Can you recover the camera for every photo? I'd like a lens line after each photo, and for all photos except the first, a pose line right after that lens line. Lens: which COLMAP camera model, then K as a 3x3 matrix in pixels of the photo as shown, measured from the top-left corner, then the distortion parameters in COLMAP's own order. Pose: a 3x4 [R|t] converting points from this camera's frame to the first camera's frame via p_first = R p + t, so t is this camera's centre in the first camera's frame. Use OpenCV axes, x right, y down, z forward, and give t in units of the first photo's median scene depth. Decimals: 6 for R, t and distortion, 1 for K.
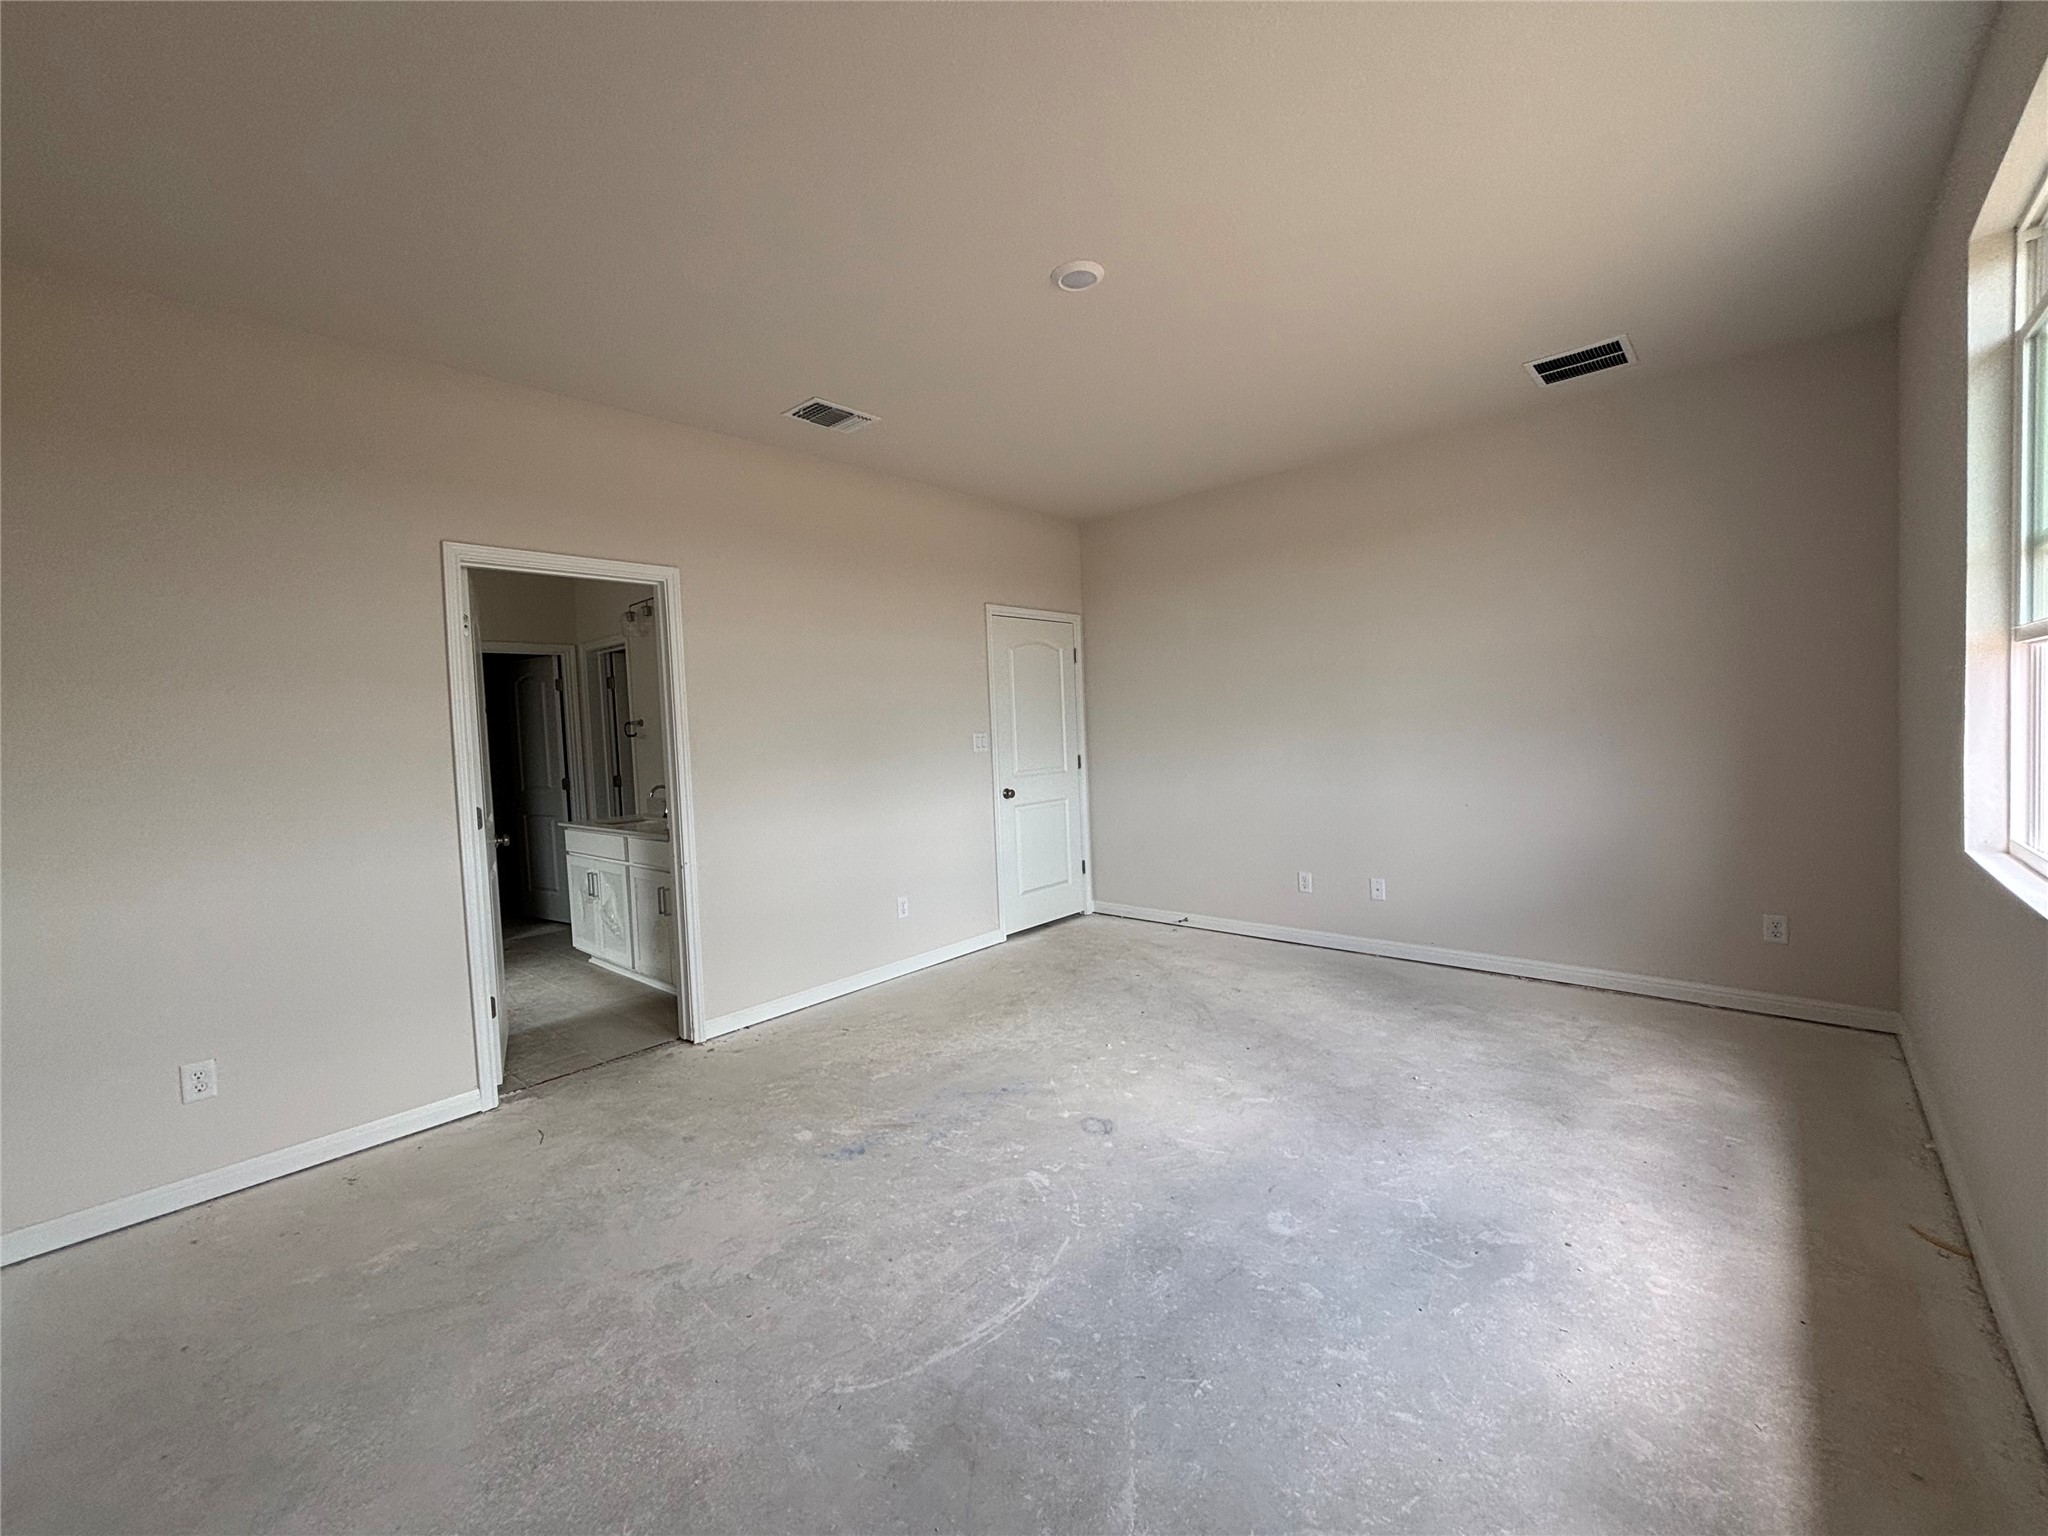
lens RADIAL K [[829.8, 0, 1029.5], [0, 829.8, 766.4], [0, 0, 1]] dist [-0.002336, 0.000123]
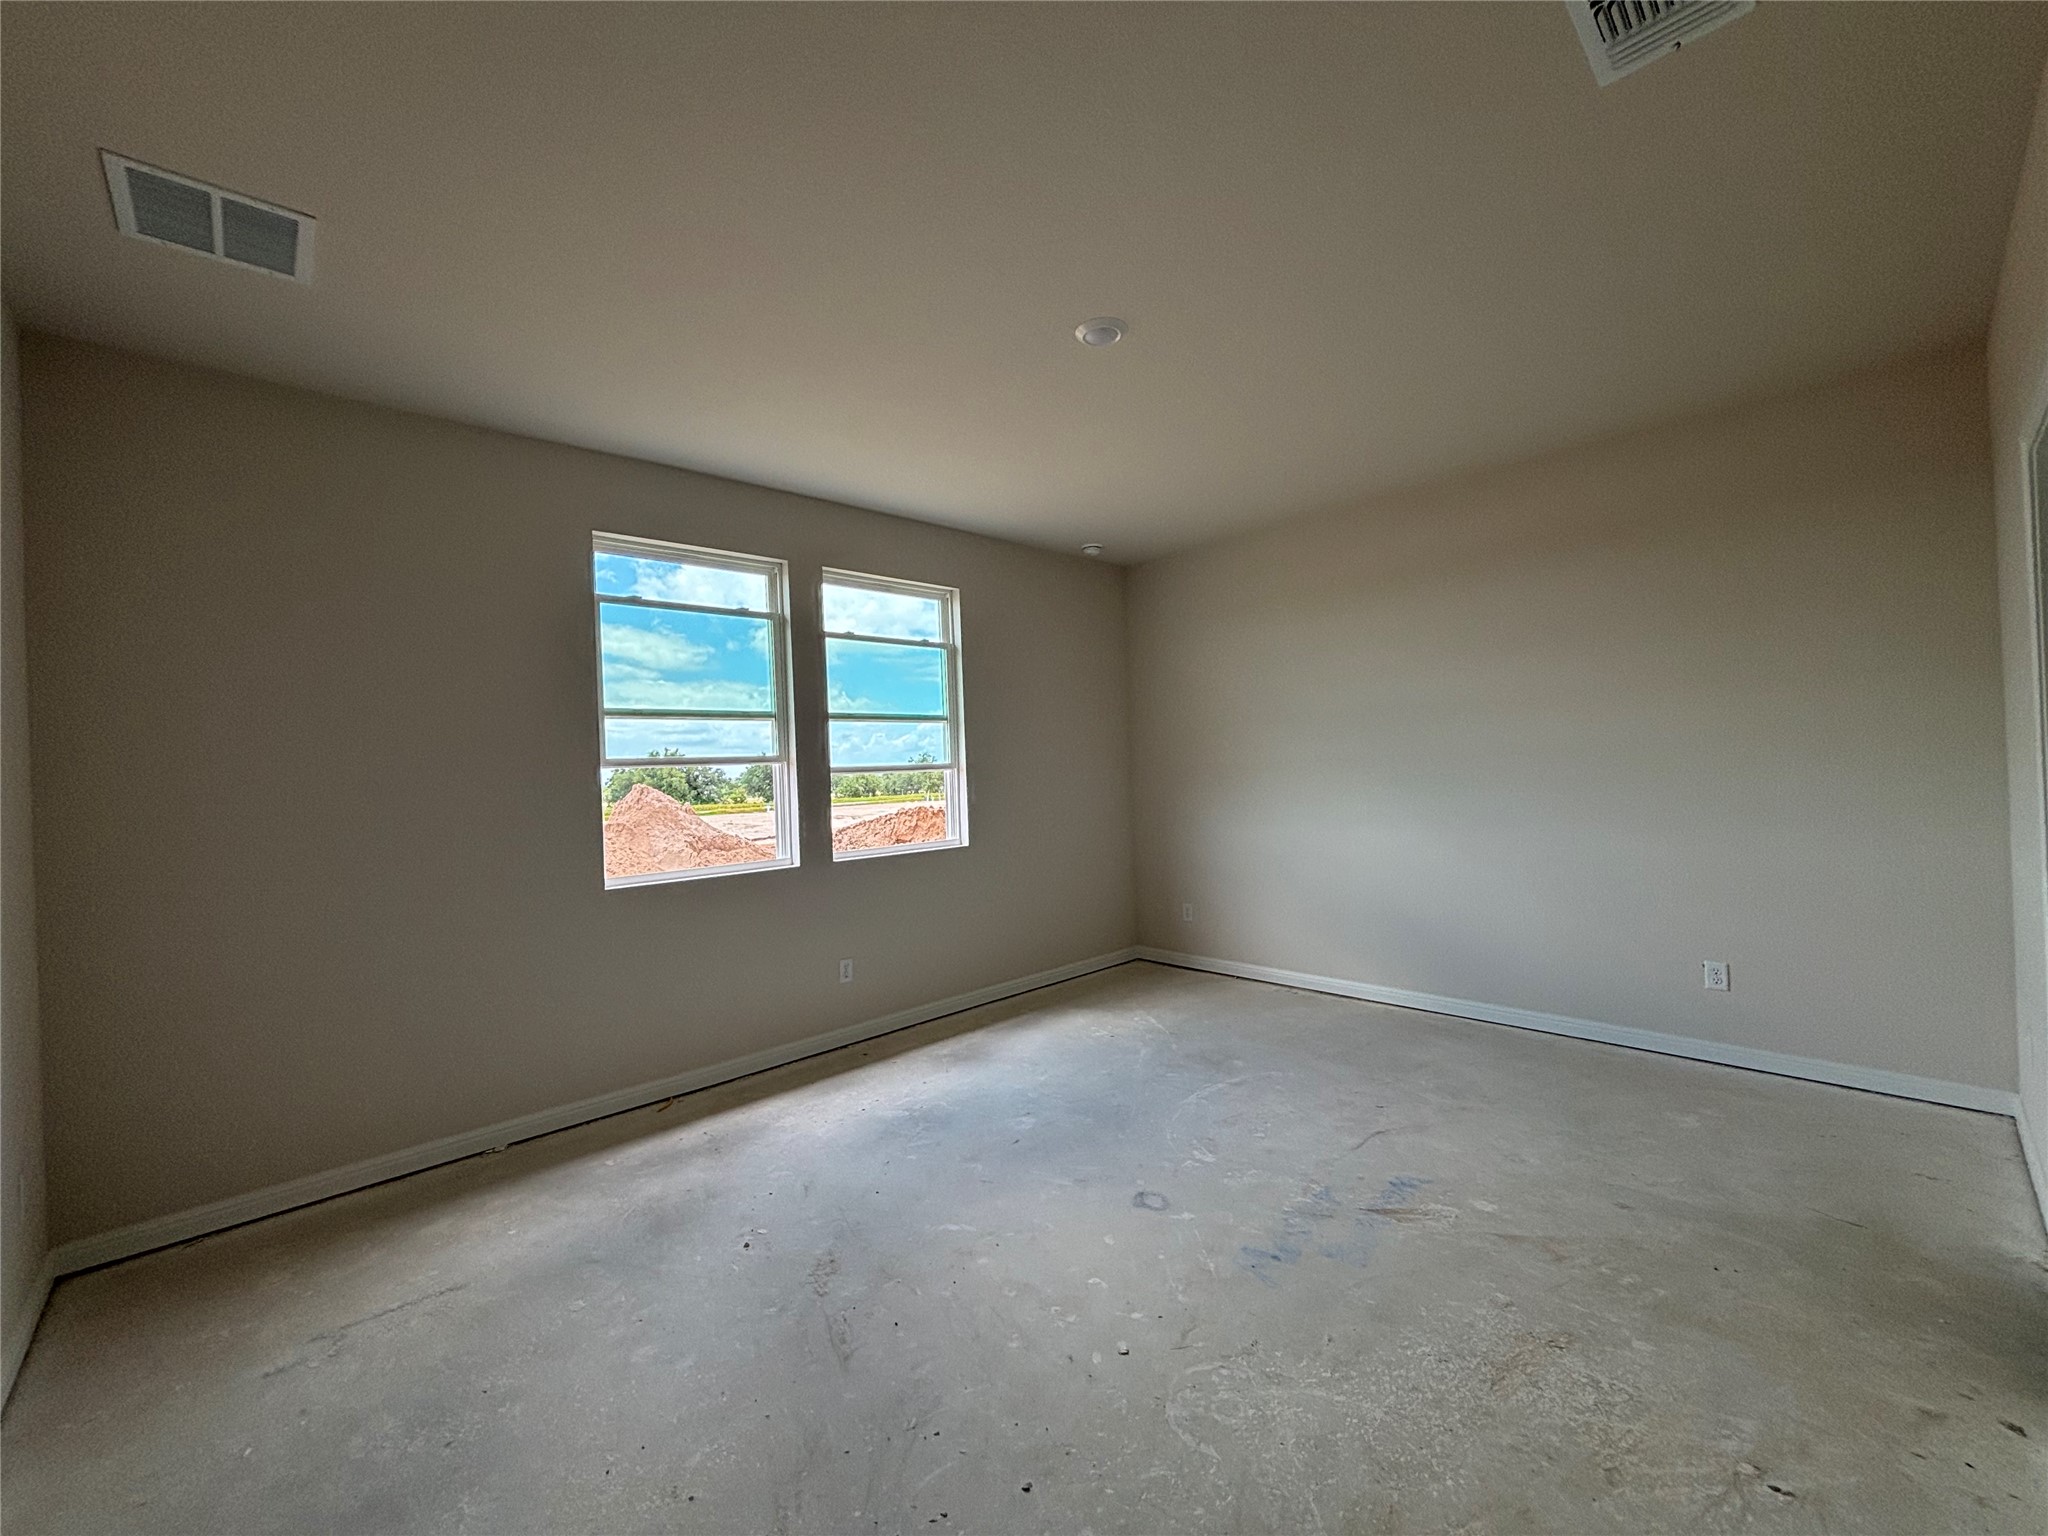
lens RADIAL K [[829.8, 0, 1029.5], [0, 829.8, 766.4], [0, 0, 1]] dist [-0.002336, 0.000123]
pose [[-0.993474, 0.082558, 0.078702, 0.102441], [0.086099, 0.995371, 0.042712, -0.101188], [-0.074812, 0.049209, -0.995983, 1.894440]]
